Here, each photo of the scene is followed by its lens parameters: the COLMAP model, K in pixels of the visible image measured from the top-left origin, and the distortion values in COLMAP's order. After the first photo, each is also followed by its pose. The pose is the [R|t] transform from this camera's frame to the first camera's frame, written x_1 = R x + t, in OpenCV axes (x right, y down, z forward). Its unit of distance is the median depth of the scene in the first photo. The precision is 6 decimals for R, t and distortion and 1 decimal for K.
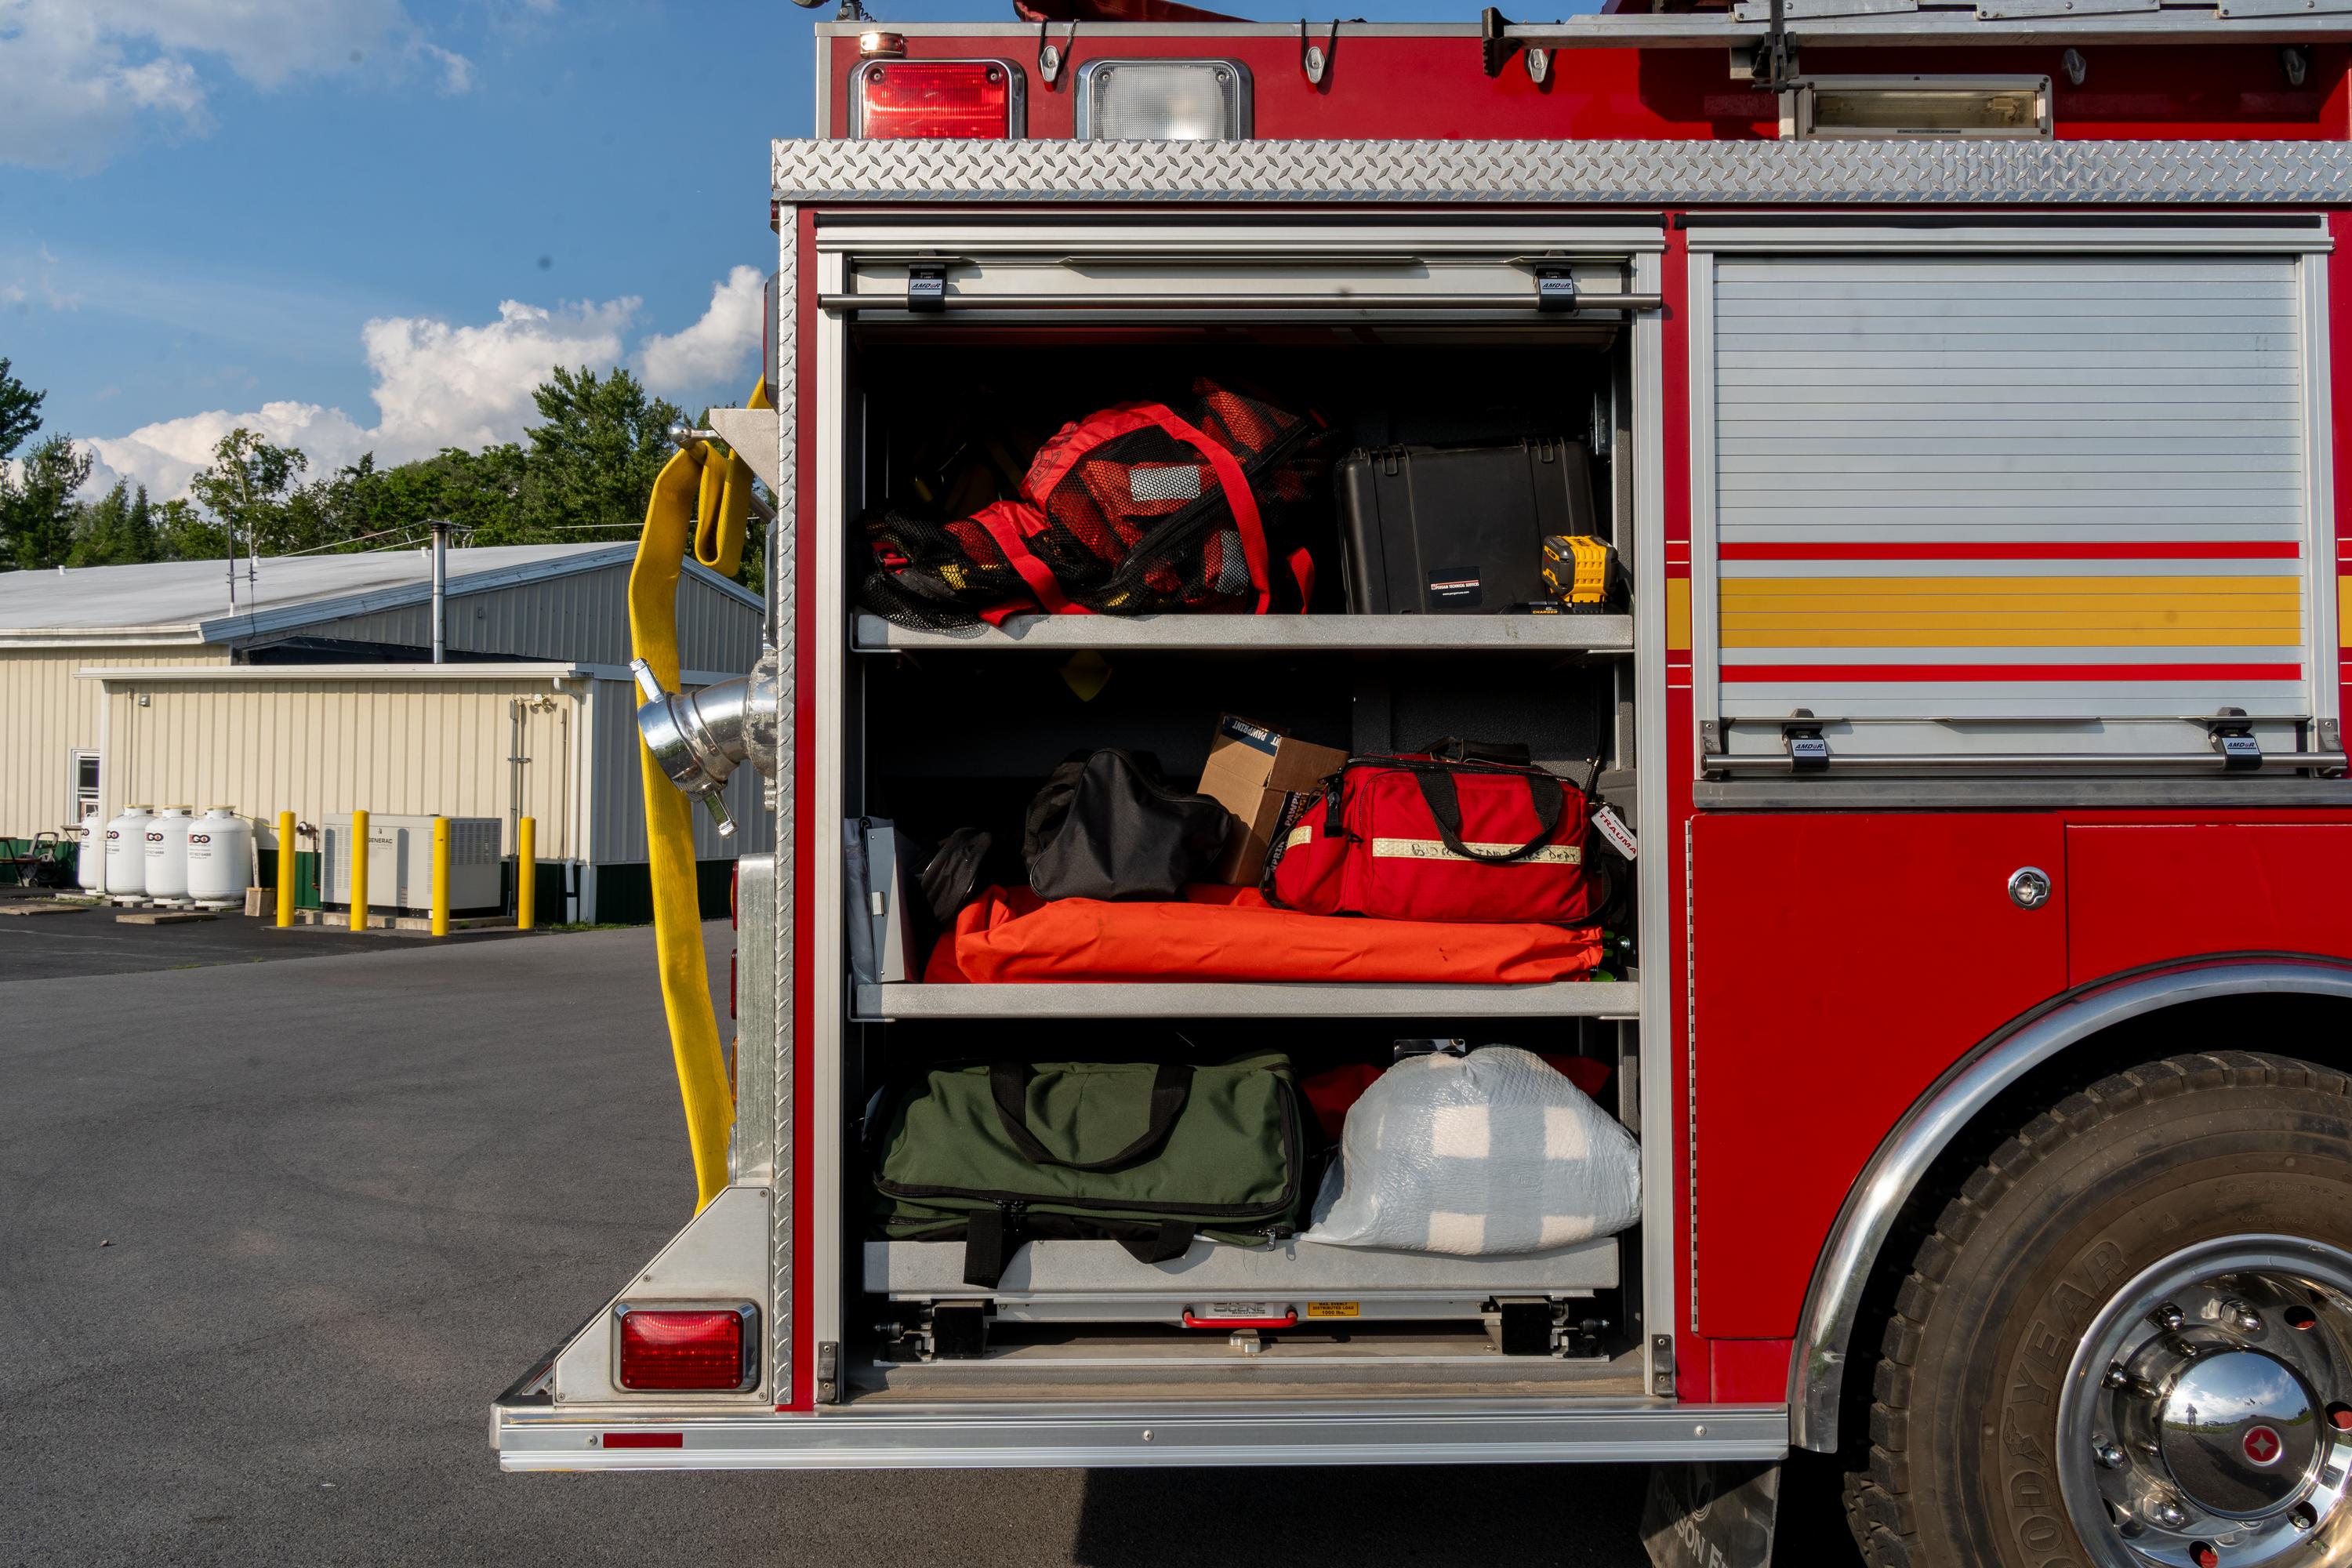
lens RADIAL K [[1890.8, 0, 1190.6], [0, 1890.8, 776.5], [0, 0, 1]] dist [0.002470, -0.015472]
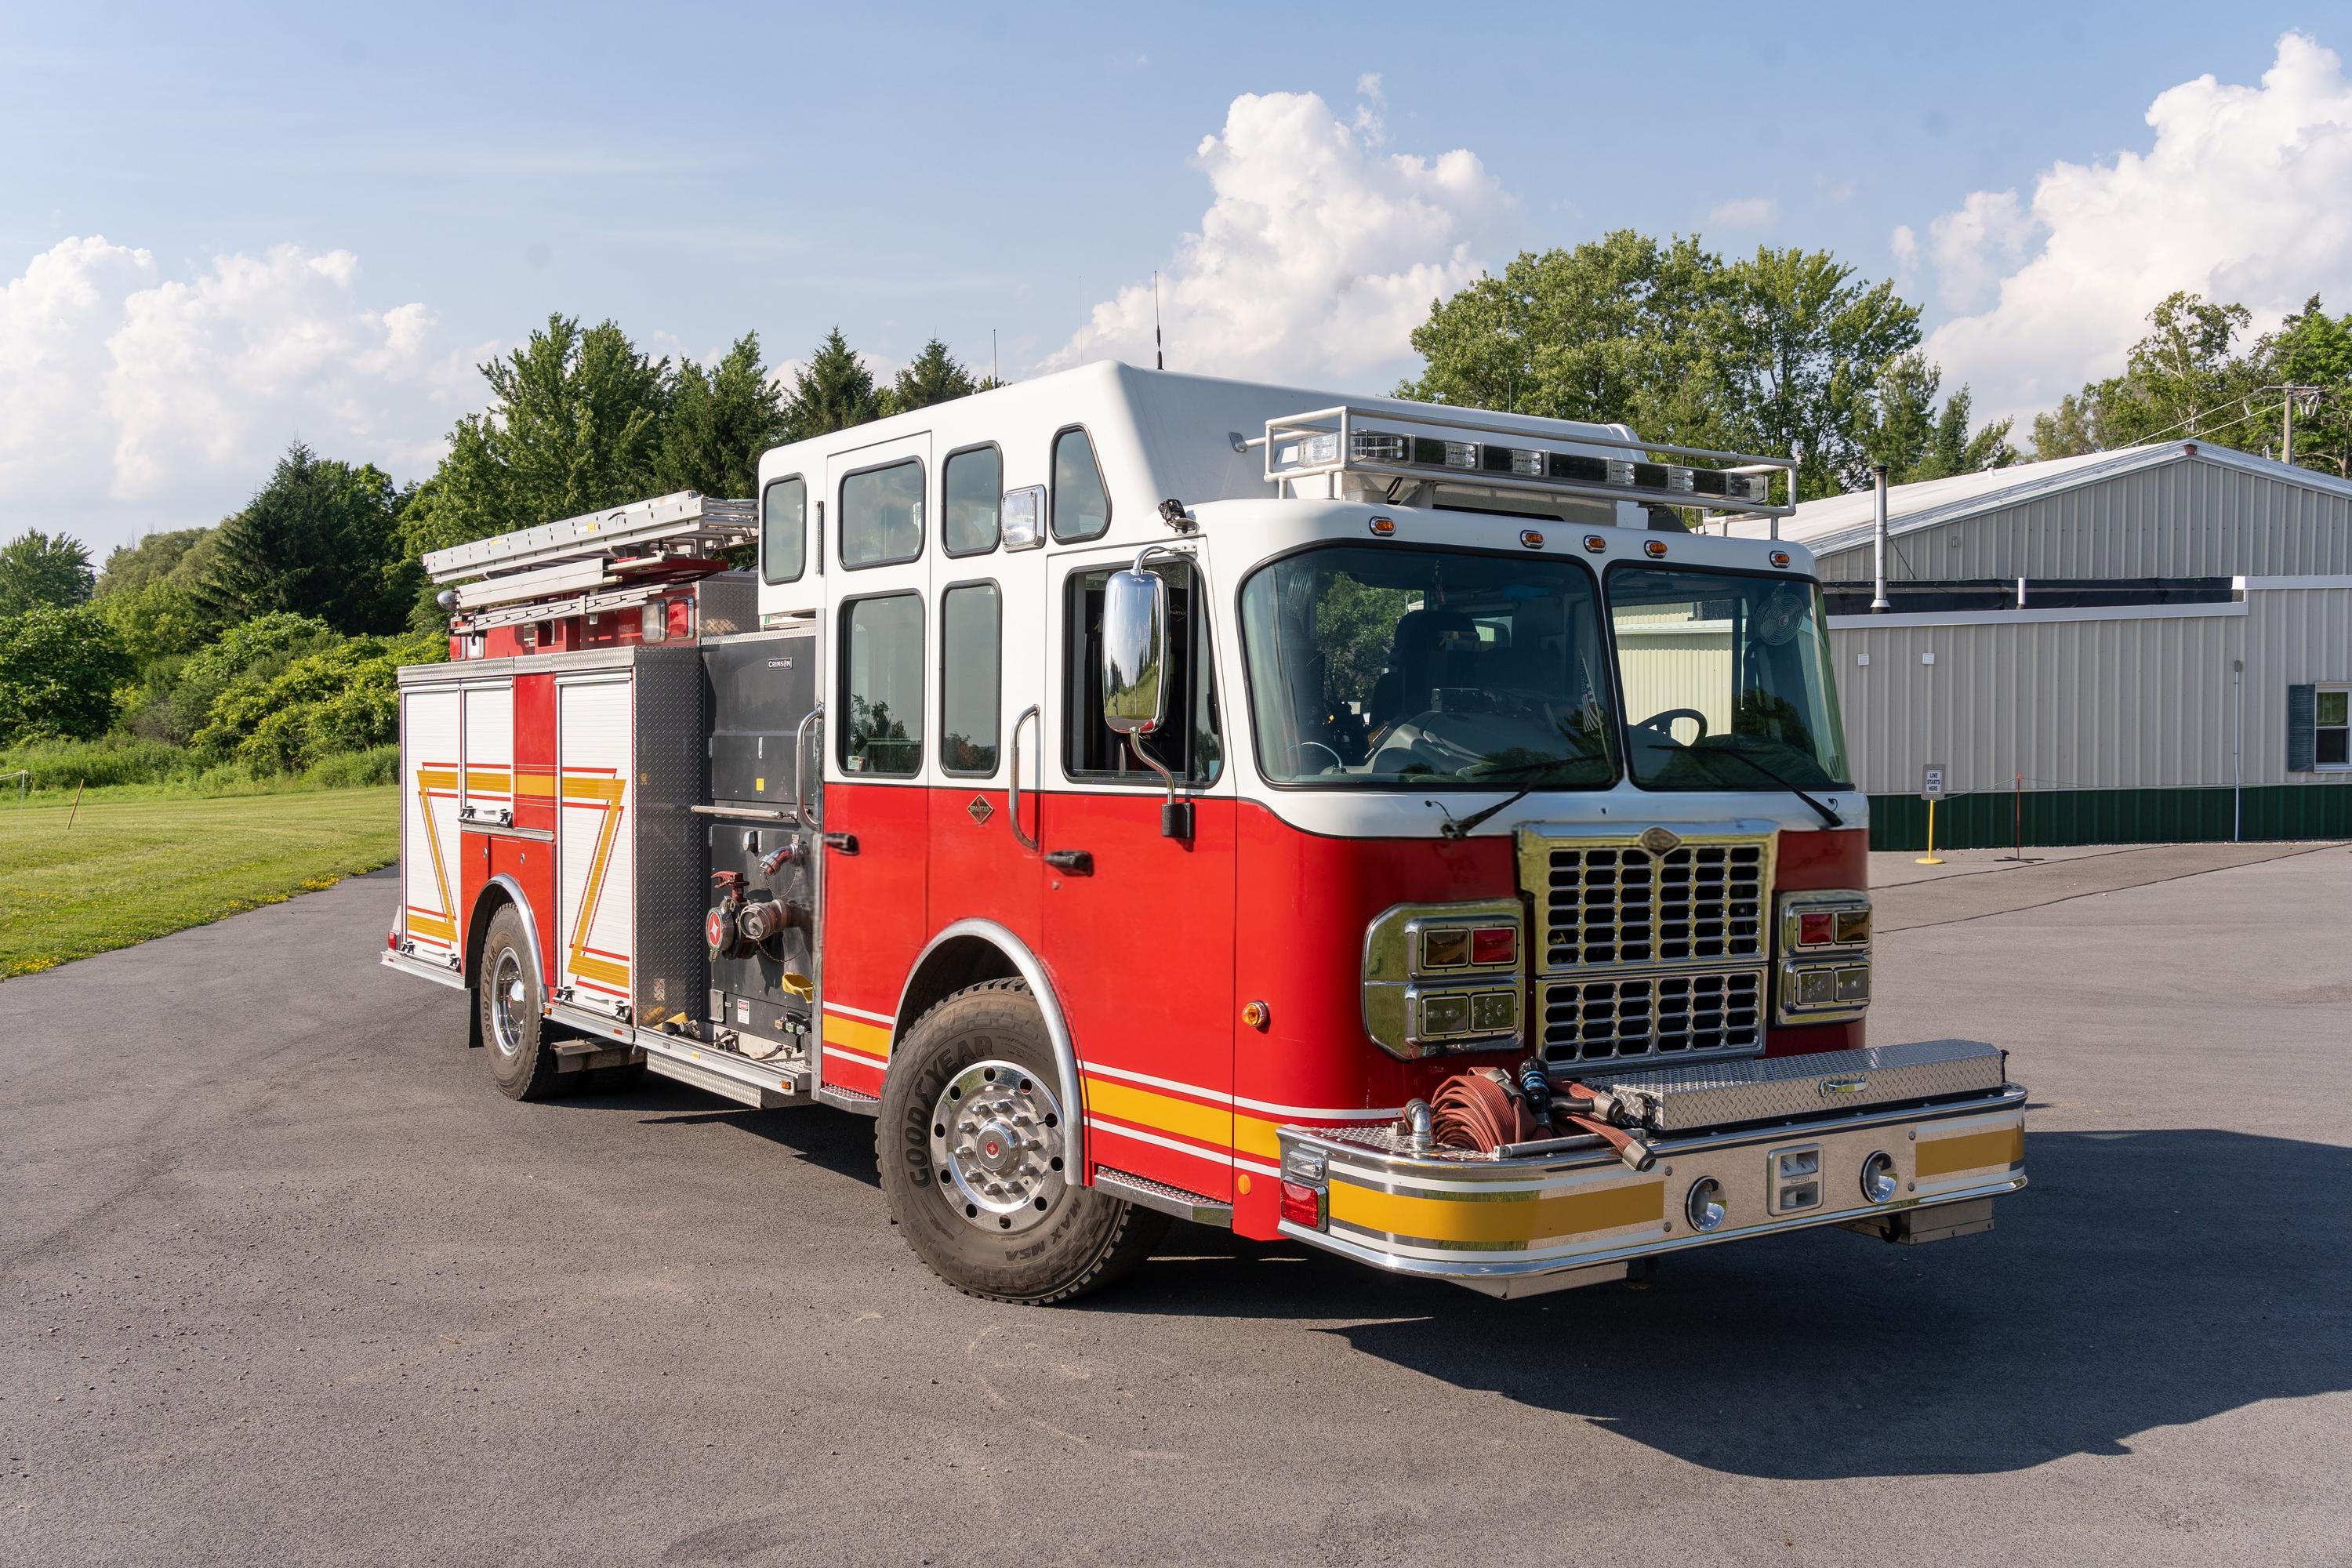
lens RADIAL K [[2220.2, 0, 1169.5], [0, 2220.2, 774.1], [0, 0, 1]] dist [0.008841, -0.006213]
pose [[0.545543, 0.020714, -0.837827, 4.930209], [0.025398, 0.998827, 0.041232, -0.251875], [0.837698, -0.043773, 0.544377, -0.299960]]
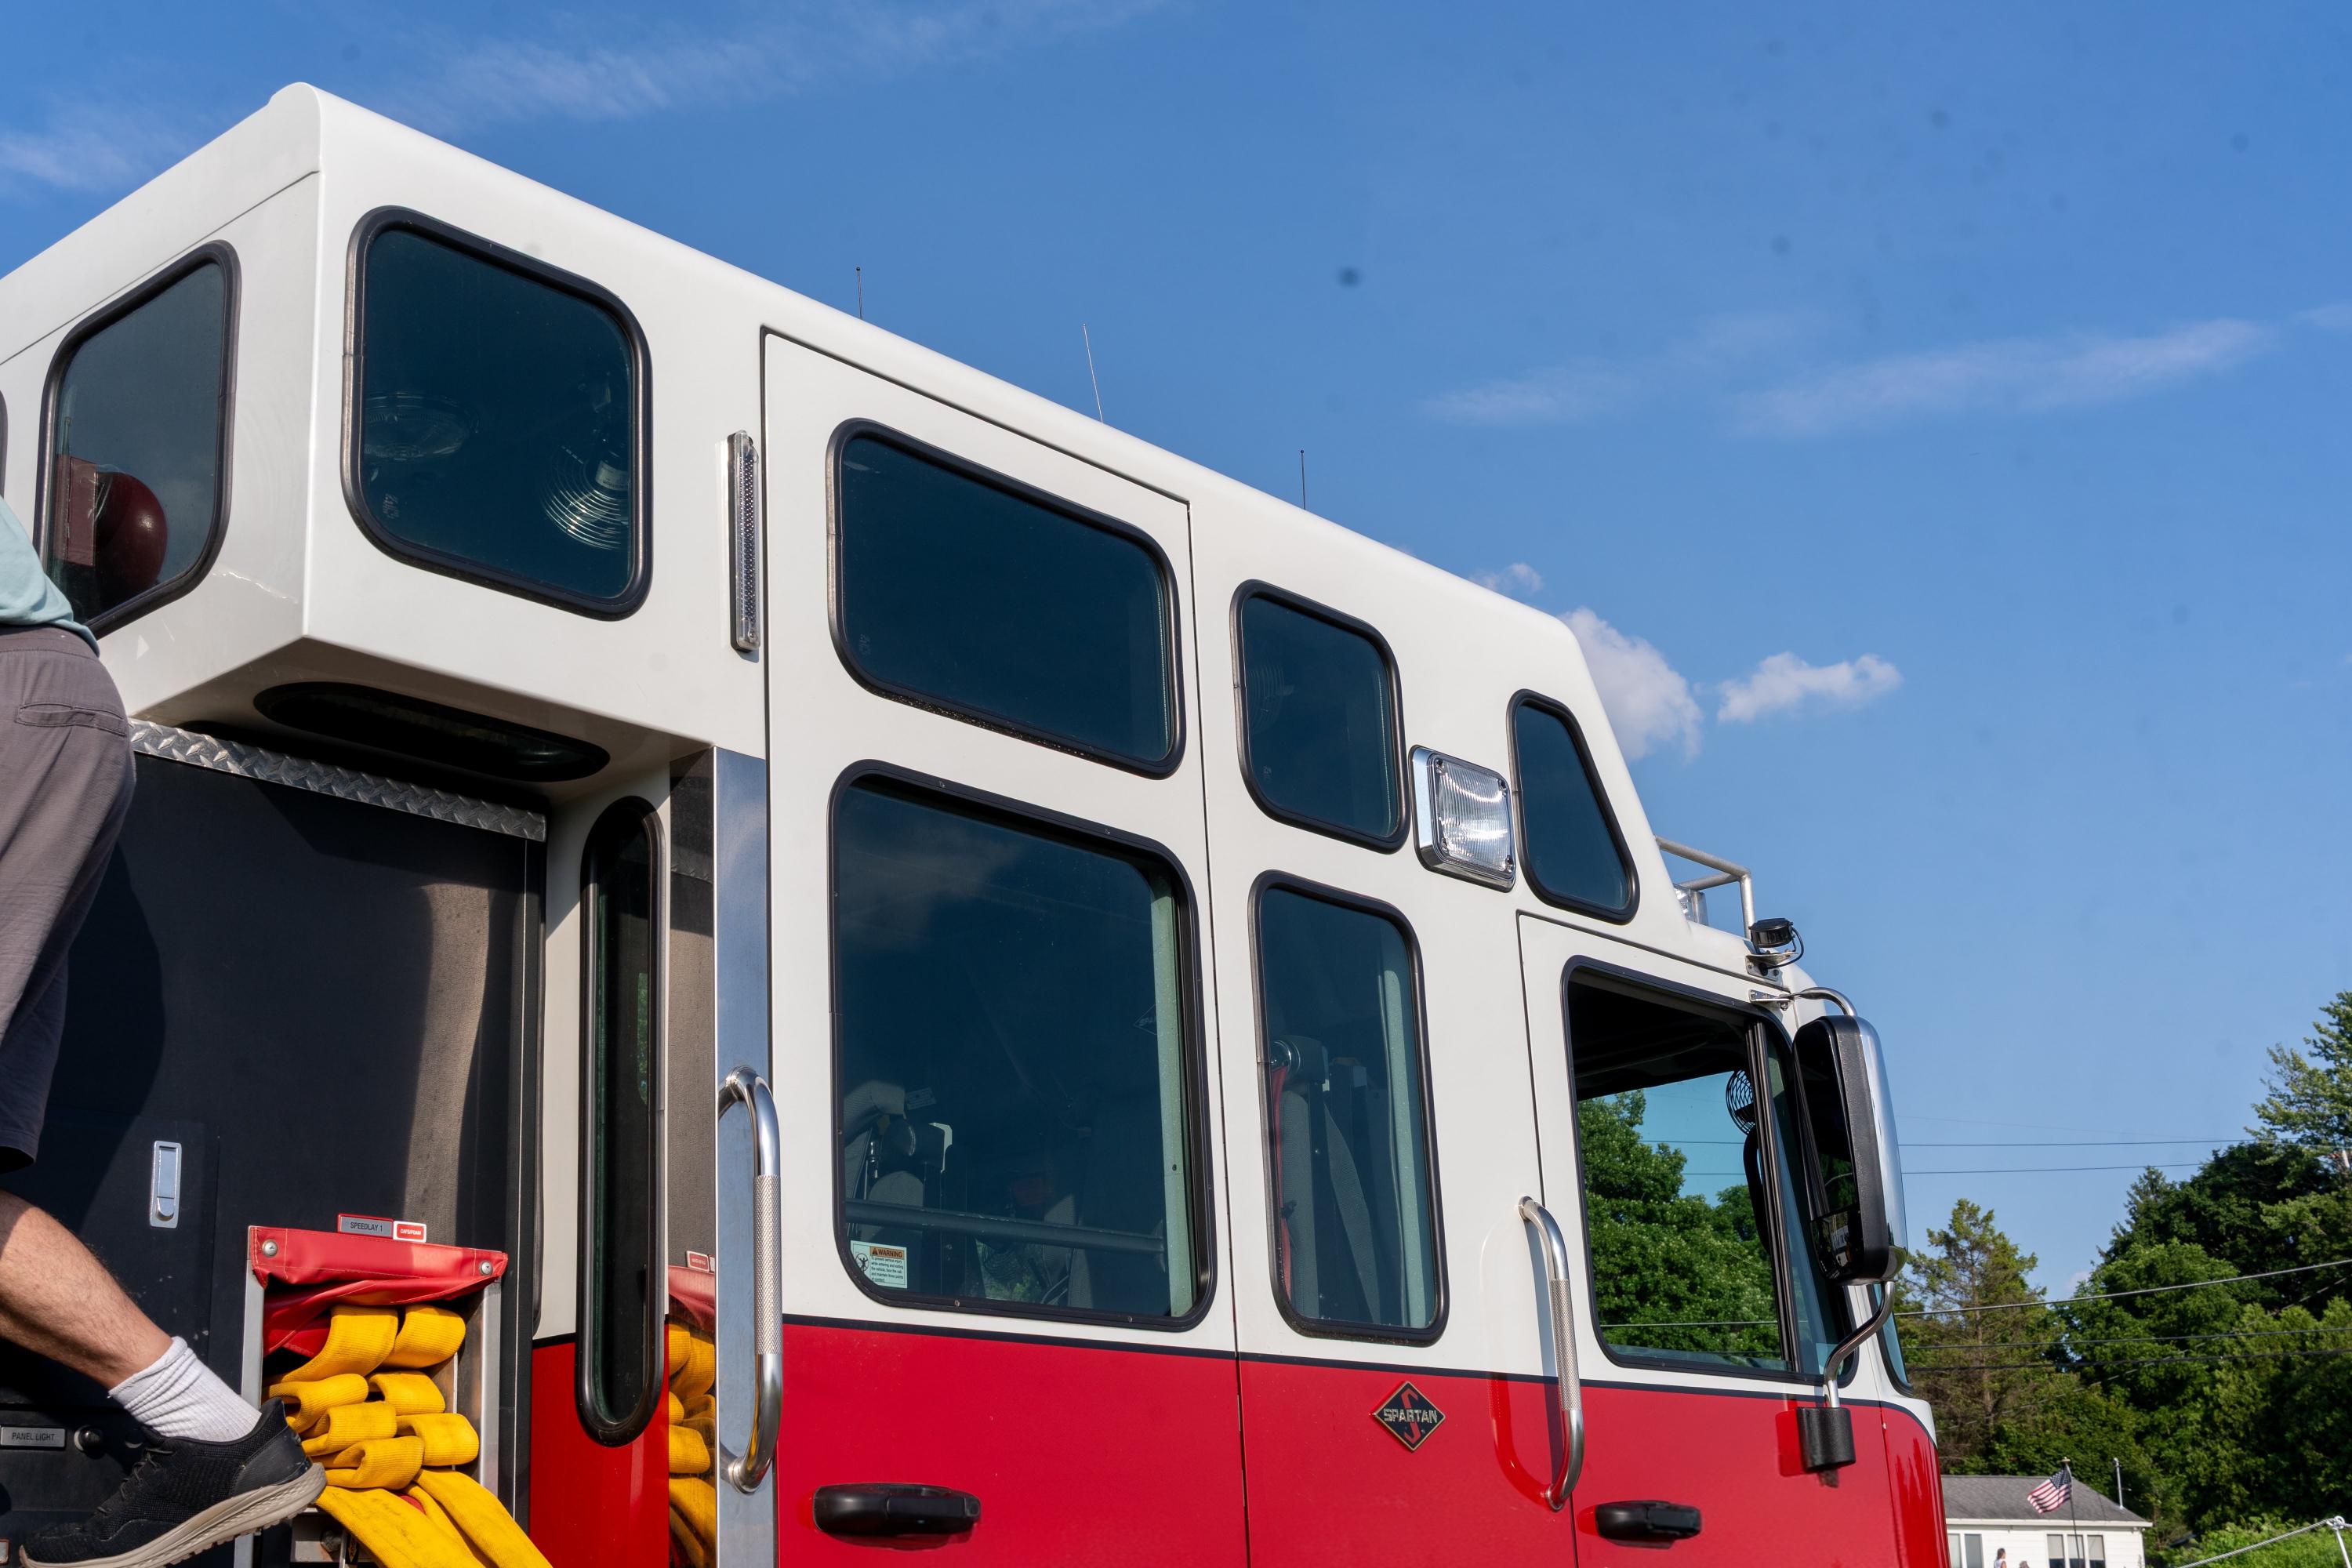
lens RADIAL K [[2883.5, 0, 1171.7], [0, 2883.5, 738.7], [0, 0, 1]] dist [-0.000851, 0.005709]
pose [[0.658172, 0.209595, 0.723104, 1.138418], [0.013660, 0.956984, -0.289819, 0.003577], [-0.752744, 0.200628, 0.626997, 0.067900]]
